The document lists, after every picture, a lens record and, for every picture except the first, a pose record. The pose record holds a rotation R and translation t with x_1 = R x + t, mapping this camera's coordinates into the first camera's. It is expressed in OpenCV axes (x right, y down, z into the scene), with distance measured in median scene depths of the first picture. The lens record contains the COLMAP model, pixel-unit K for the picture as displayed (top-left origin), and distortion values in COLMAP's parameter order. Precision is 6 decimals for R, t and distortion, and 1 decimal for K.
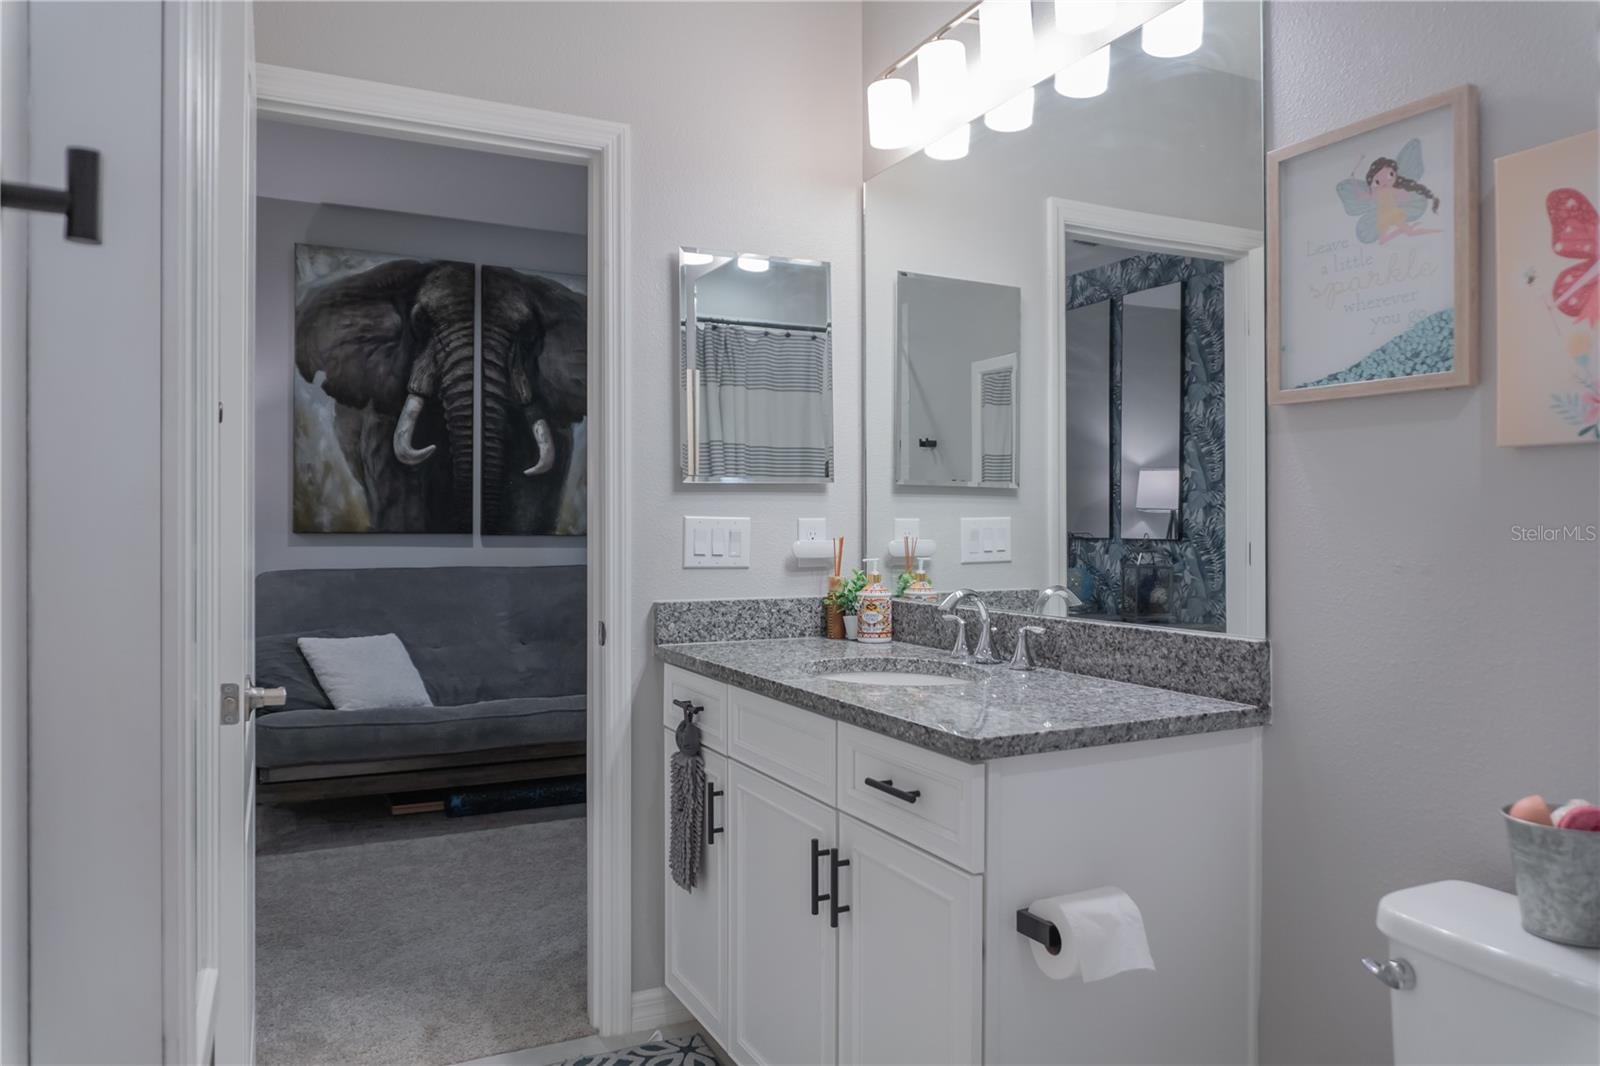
lens RADIAL K [[1072.4, 0, 784.0], [0, 1072.4, 531.2], [0, 0, 1]] dist [-0.007911, 0.007138]
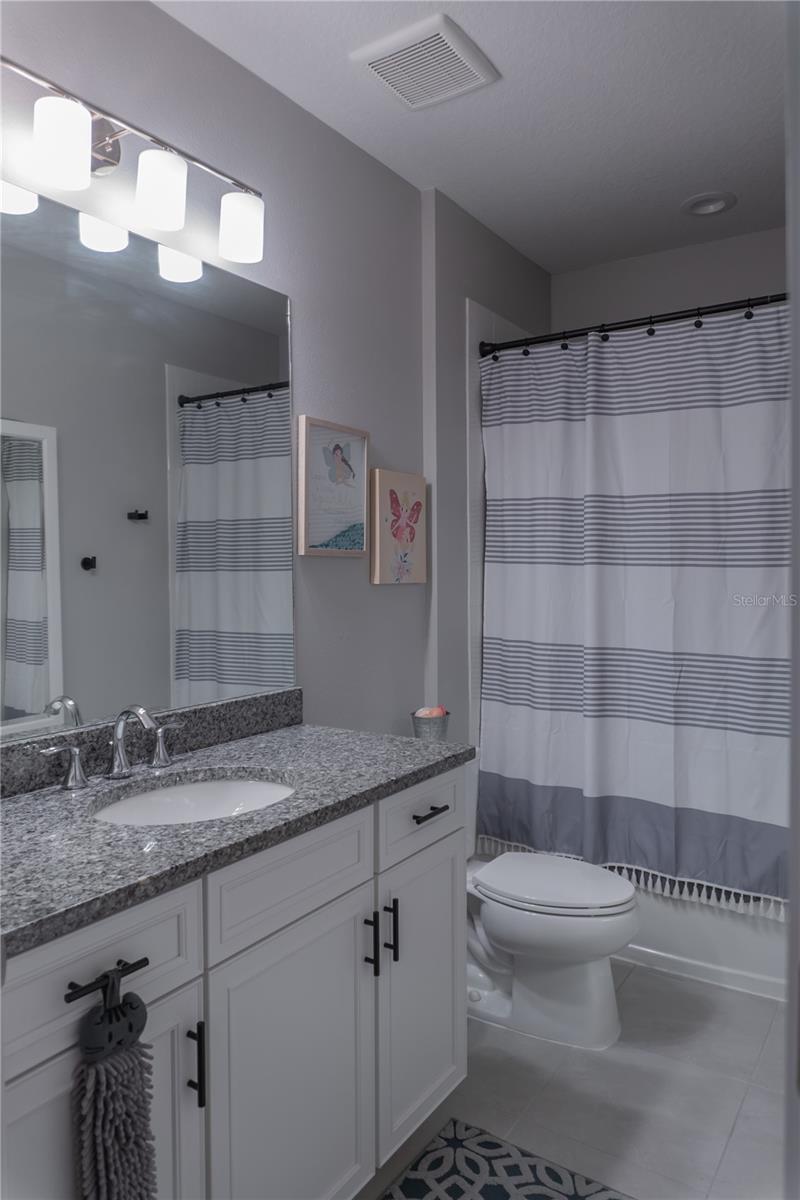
lens RADIAL K [[804.3, 0, 404.7], [0, 804.3, 598.6], [0, 0, 1]] dist [-0.007911, 0.007138]
pose [[-0.518038, -0.020461, 0.855113, -0.950351], [0.021991, 0.999065, 0.037228, -0.108191], [-0.855075, 0.038090, -0.517104, 1.865265]]
